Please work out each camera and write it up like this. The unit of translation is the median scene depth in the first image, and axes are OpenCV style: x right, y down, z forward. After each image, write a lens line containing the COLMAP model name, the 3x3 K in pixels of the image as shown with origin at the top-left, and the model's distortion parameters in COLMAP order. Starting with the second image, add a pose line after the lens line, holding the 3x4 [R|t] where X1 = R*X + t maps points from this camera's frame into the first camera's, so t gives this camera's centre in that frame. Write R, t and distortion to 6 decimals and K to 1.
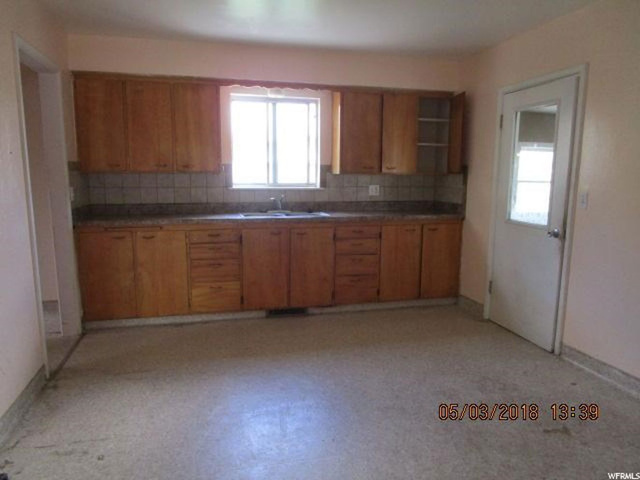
lens RADIAL K [[447.3, 0, 317.2], [0, 447.3, 240.3], [0, 0, 1]] dist [-0.039842, 0.005265]
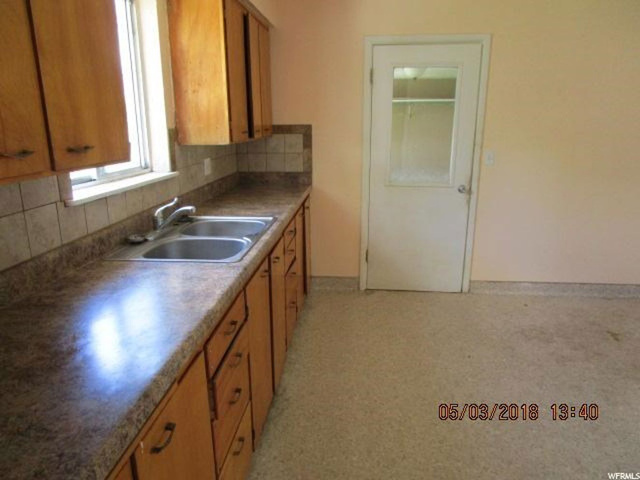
lens RADIAL K [[447.3, 0, 317.2], [0, 447.3, 240.3], [0, 0, 1]] dist [-0.039842, 0.005265]
pose [[0.344440, -0.250436, 0.904789, -0.571334], [0.148543, 0.966161, 0.210875, -0.164781], [-0.926982, 0.061766, 0.369984, 0.855423]]
